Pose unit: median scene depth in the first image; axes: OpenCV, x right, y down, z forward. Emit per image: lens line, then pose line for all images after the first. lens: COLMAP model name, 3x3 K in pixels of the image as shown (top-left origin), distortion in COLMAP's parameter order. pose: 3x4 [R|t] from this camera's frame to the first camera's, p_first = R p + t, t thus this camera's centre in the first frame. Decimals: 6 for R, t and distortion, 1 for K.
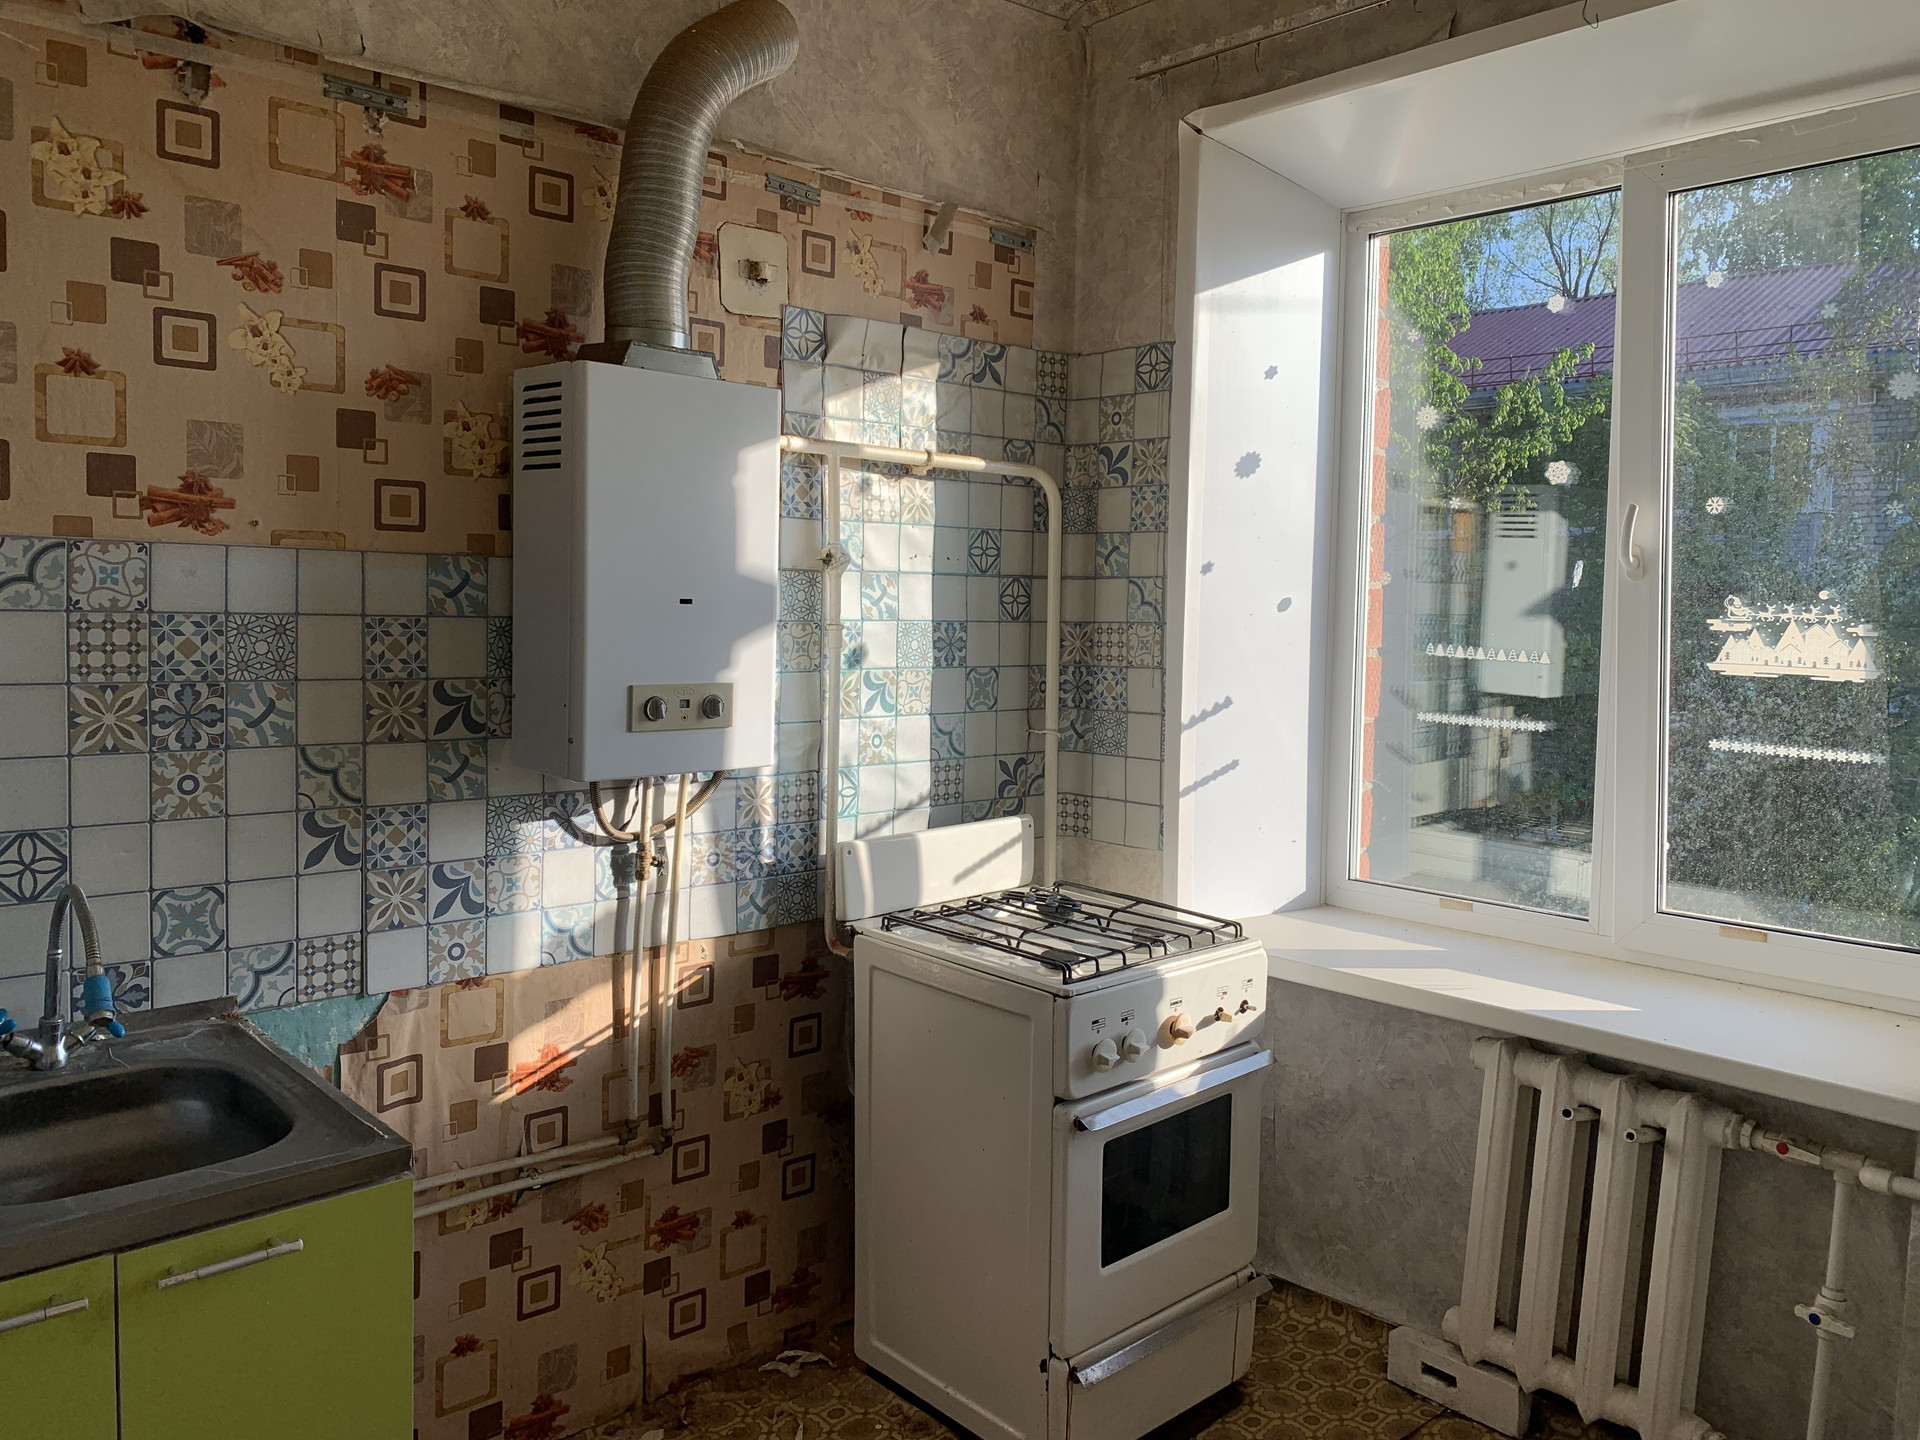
lens RADIAL K [[1426.4, 0, 962.7], [0, 1426.4, 717.6], [0, 0, 1]] dist [0.056718, -0.065872]
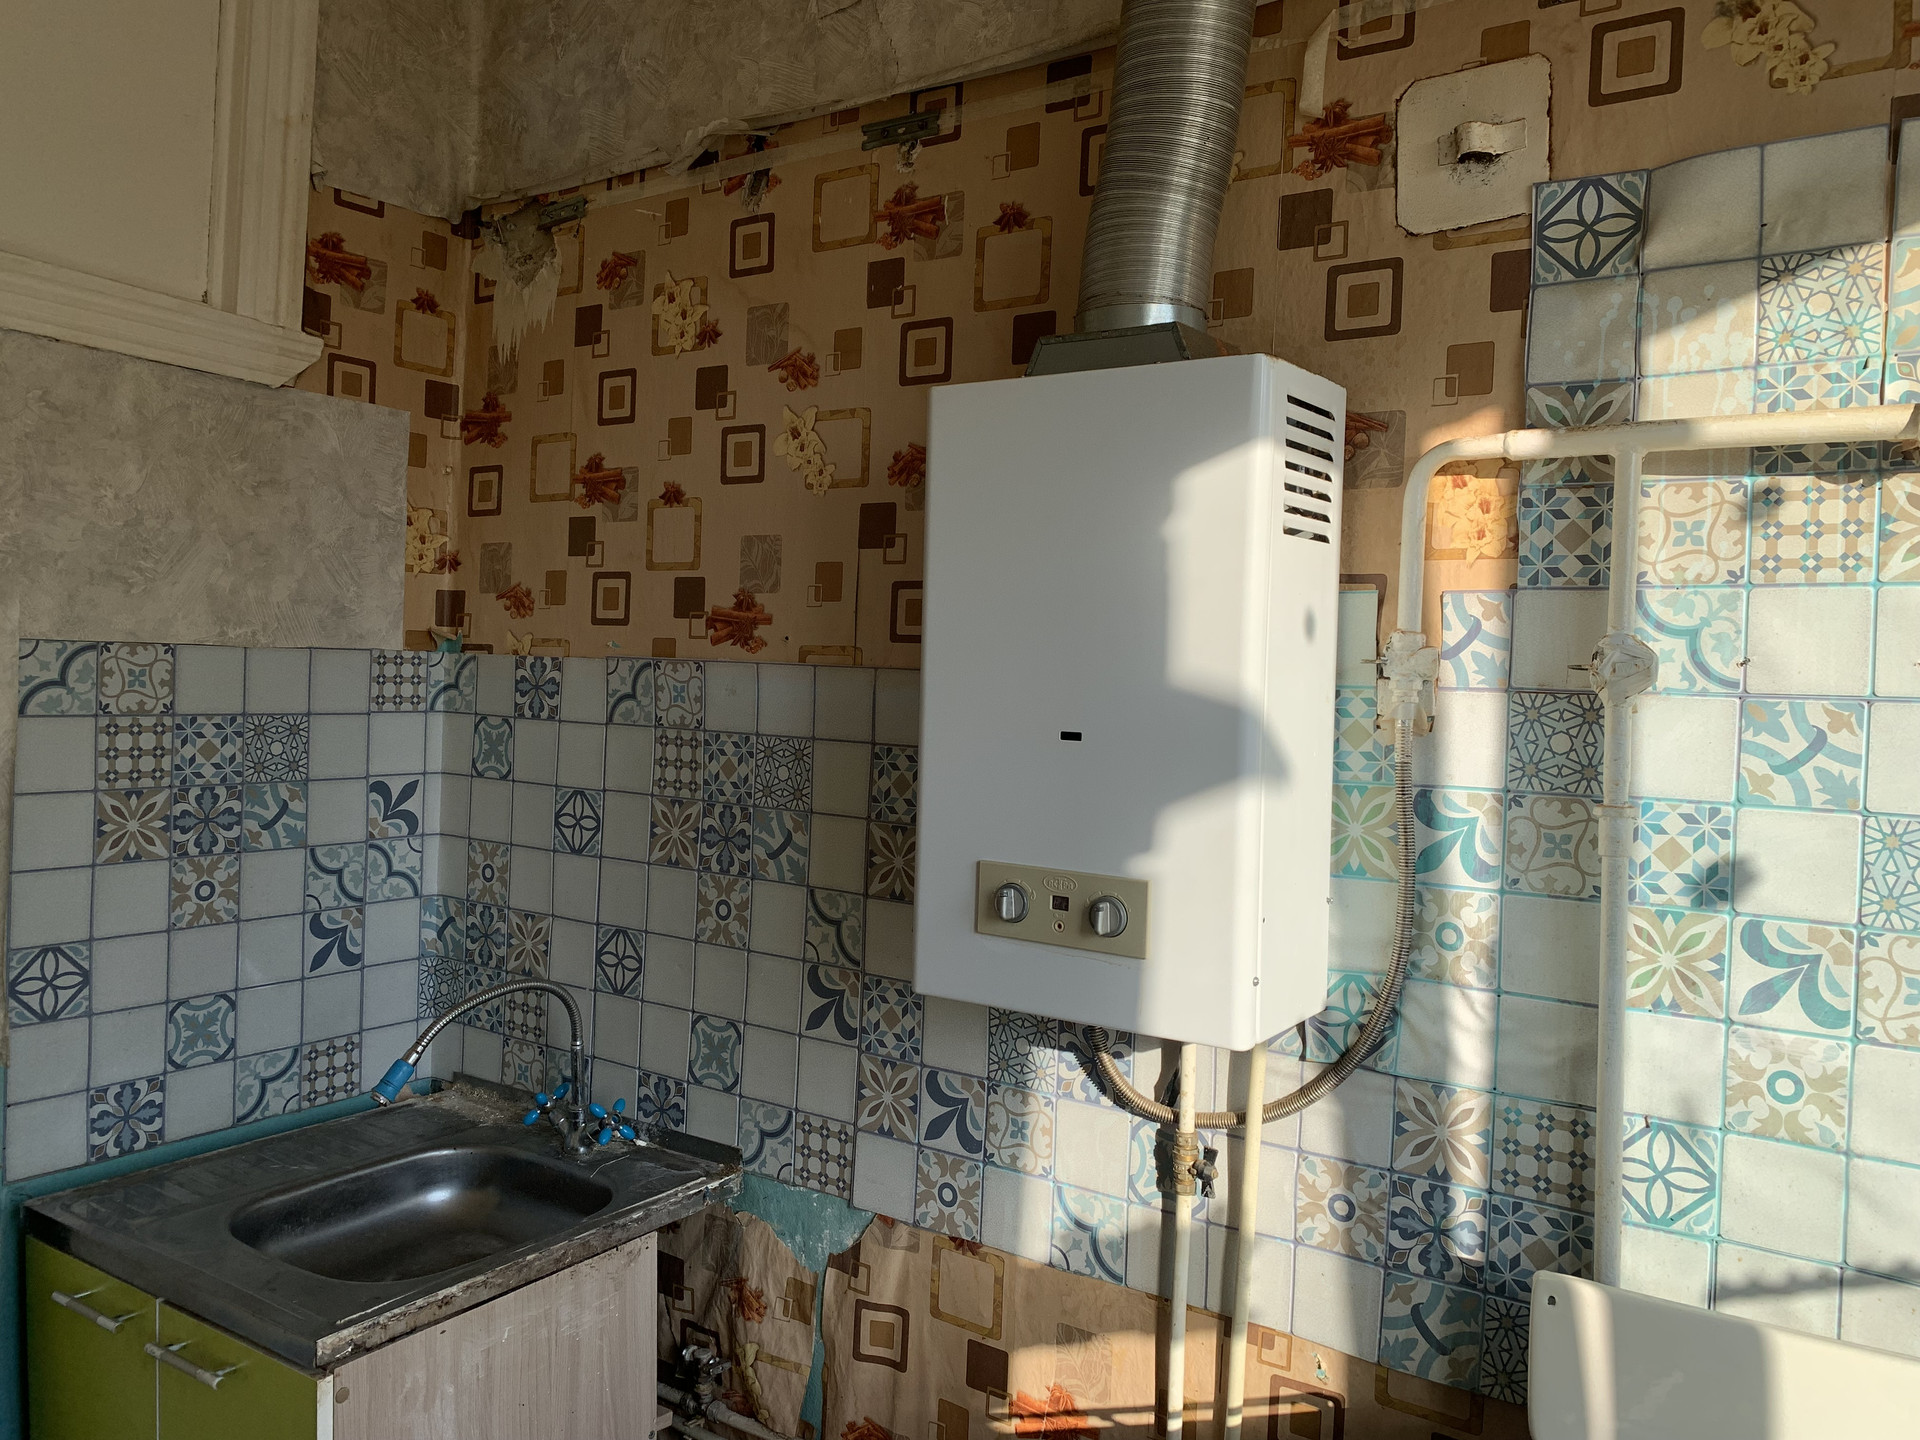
lens RADIAL K [[1426.4, 0, 962.5], [0, 1426.4, 706.9], [0, 0, 1]] dist [0.056718, -0.065872]
pose [[0.244420, 0.005907, -0.969652, 0.362099], [-0.111577, 0.993511, -0.022073, -0.072187], [0.963229, 0.113585, 0.243493, 0.764300]]
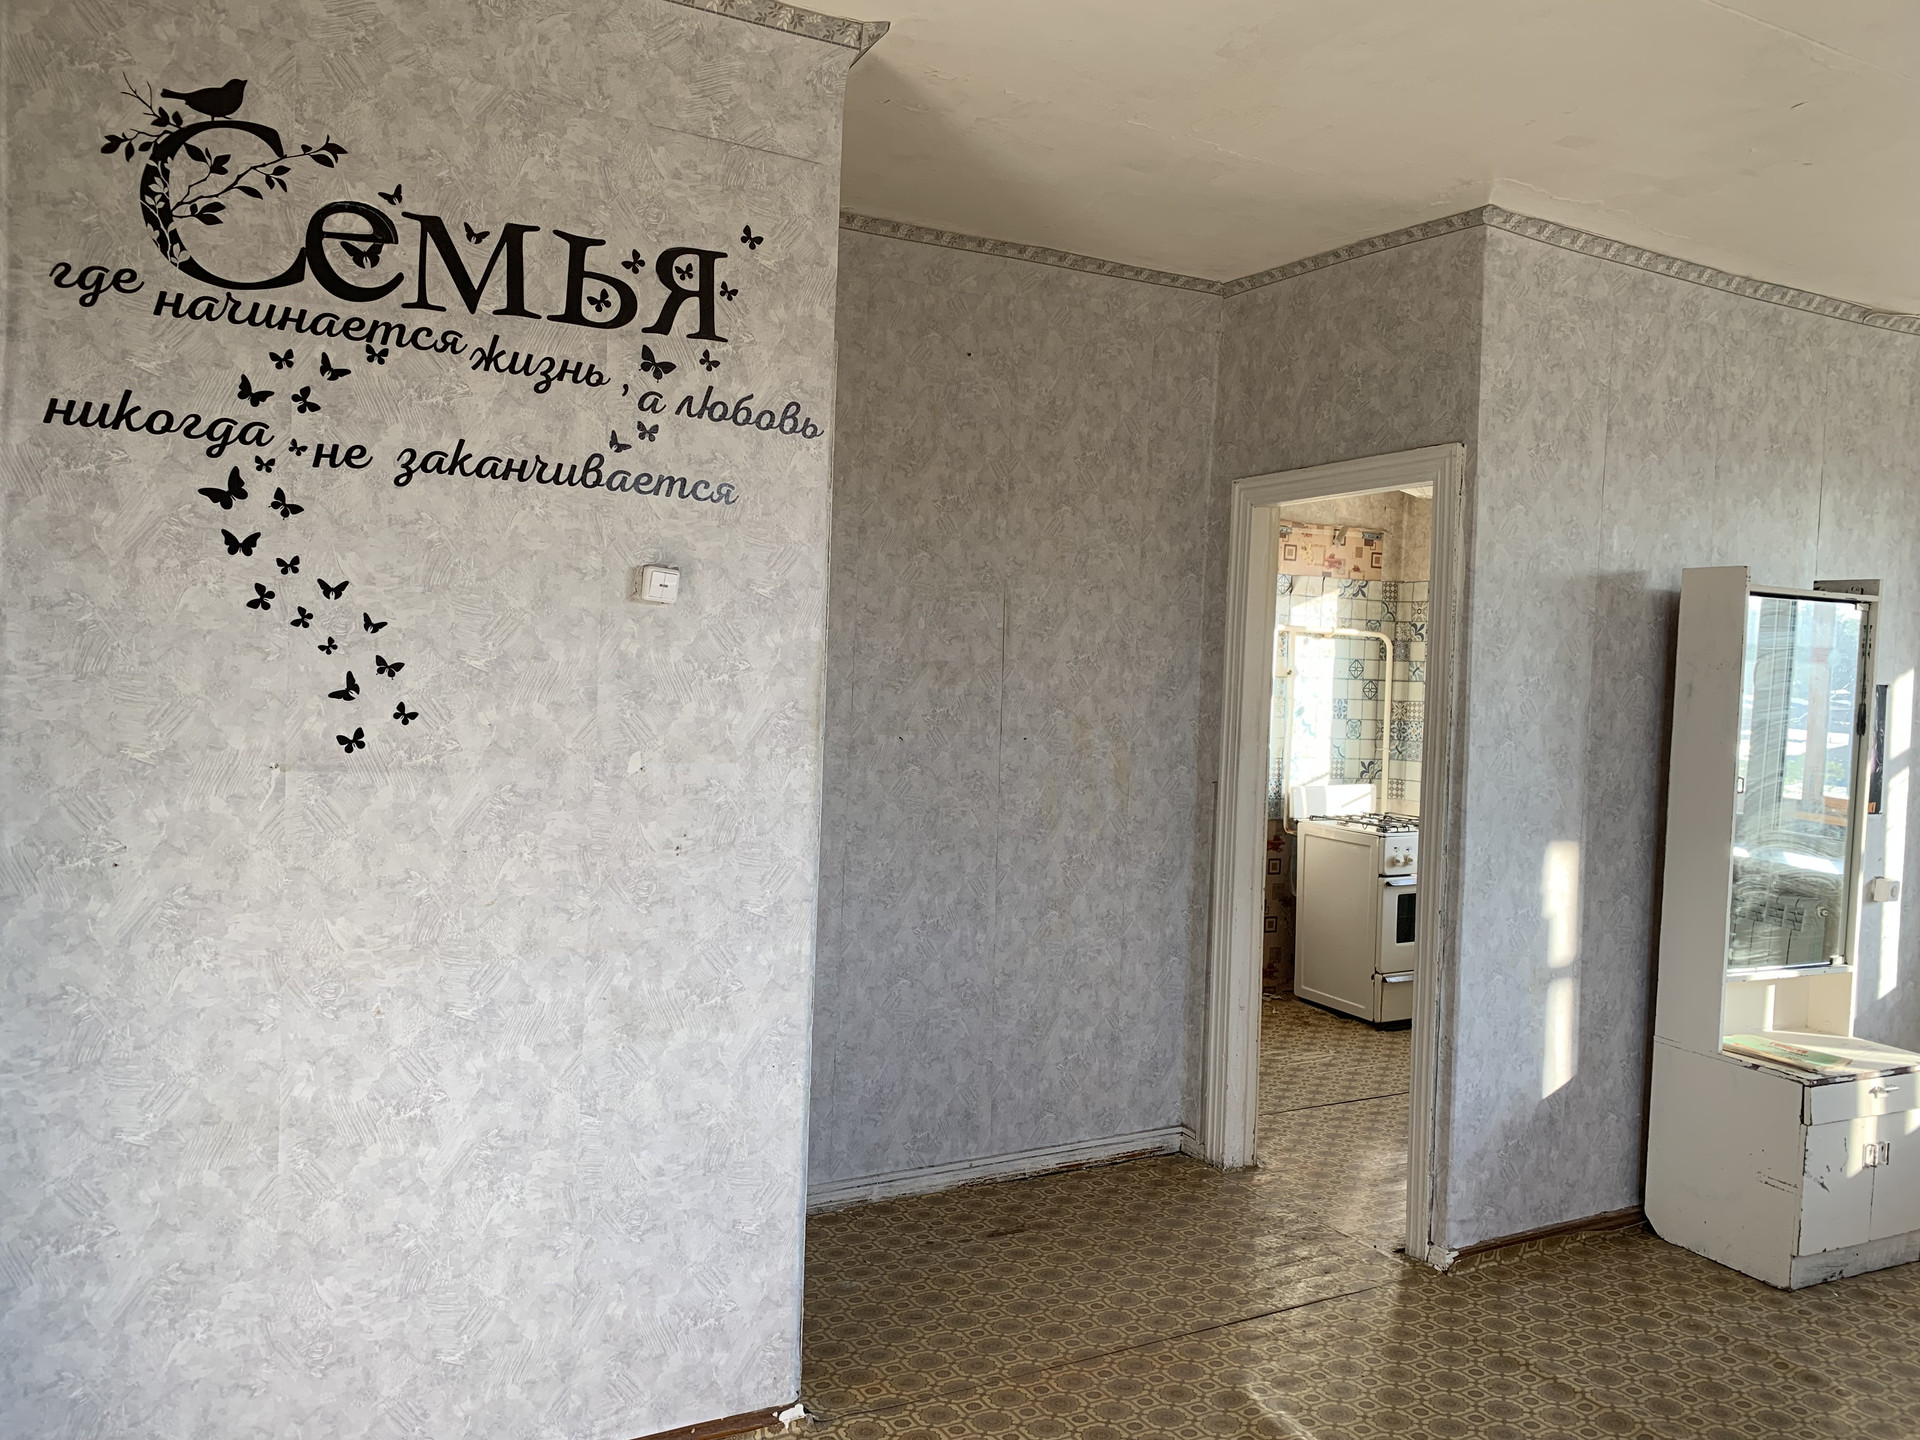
lens RADIAL K [[1426.4, 0, 946.9], [0, 1426.4, 715.8], [0, 0, 1]] dist [0.056718, -0.065872]
pose [[0.965266, 0.024322, -0.260135, -0.024652], [-0.041487, 0.997294, -0.060699, 0.159565], [0.257955, 0.069383, 0.963662, -1.756531]]
